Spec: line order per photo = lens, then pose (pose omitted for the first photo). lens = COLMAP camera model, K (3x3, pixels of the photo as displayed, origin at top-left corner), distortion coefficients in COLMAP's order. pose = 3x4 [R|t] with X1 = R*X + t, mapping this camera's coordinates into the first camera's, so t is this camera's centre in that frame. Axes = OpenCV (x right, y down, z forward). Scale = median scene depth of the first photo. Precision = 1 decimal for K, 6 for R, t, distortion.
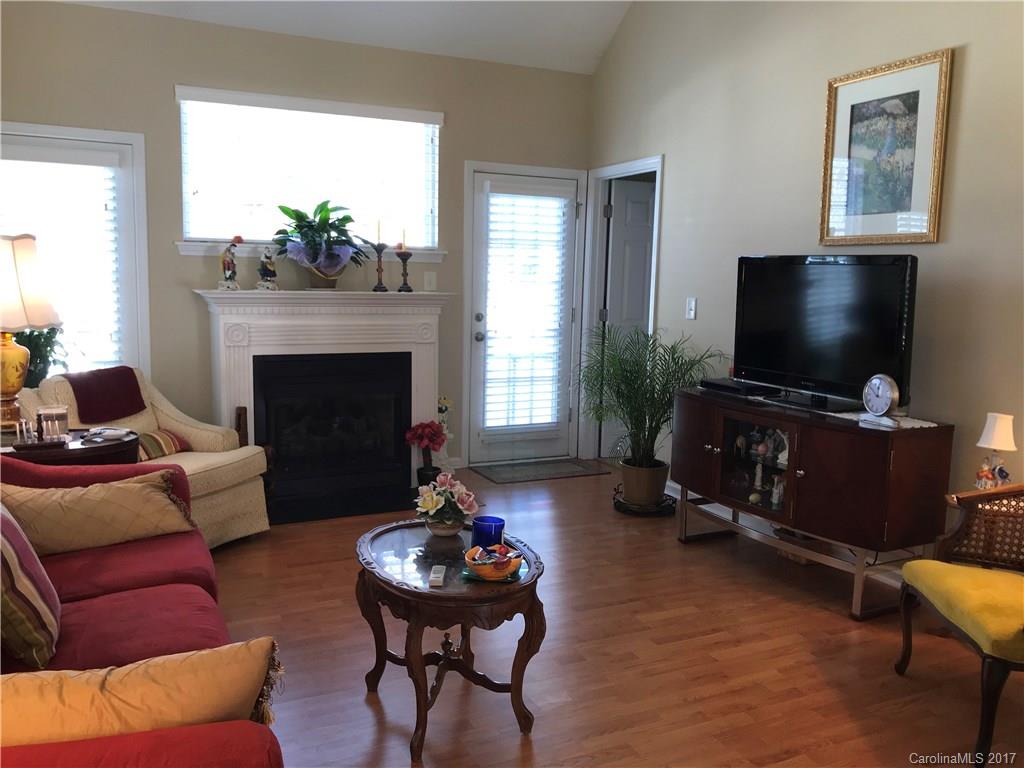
lens RADIAL K [[849.1, 0, 510.5], [0, 849.1, 384.9], [0, 0, 1]] dist [0.051834, -0.060635]
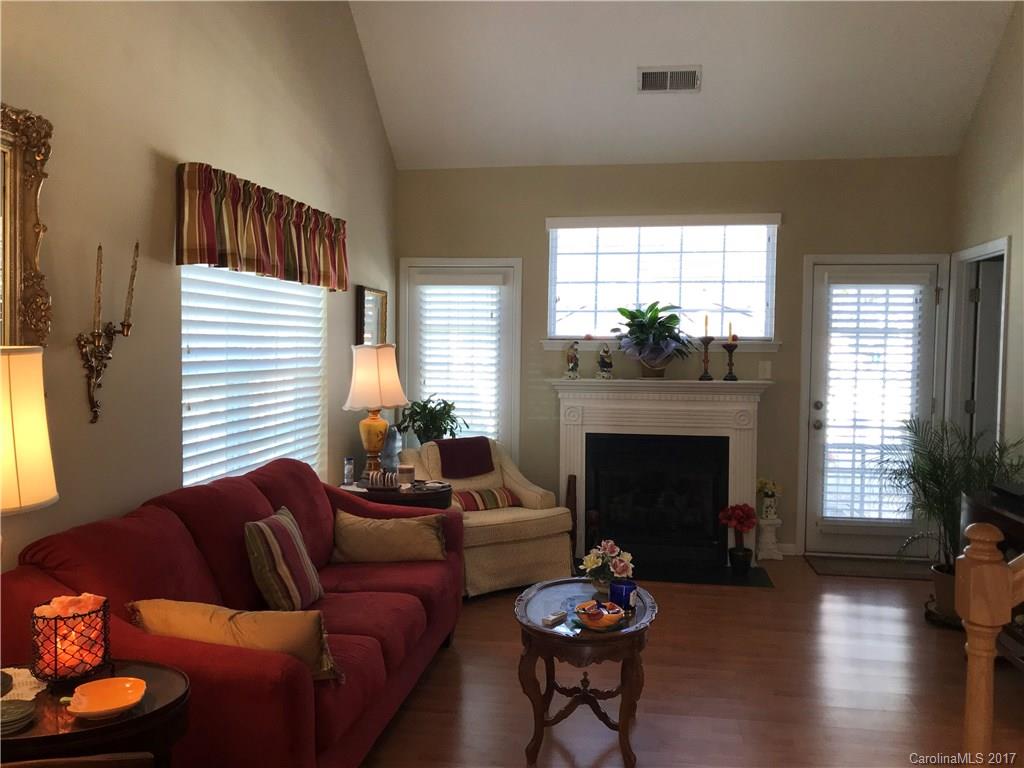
lens RADIAL K [[849.1, 0, 507.2], [0, 849.1, 379.7], [0, 0, 1]] dist [0.051834, -0.060635]
pose [[0.823278, 0.012170, -0.567508, 0.263510], [-0.065837, 0.995070, -0.074170, -0.012286], [0.563807, 0.098426, 0.820020, -0.045964]]
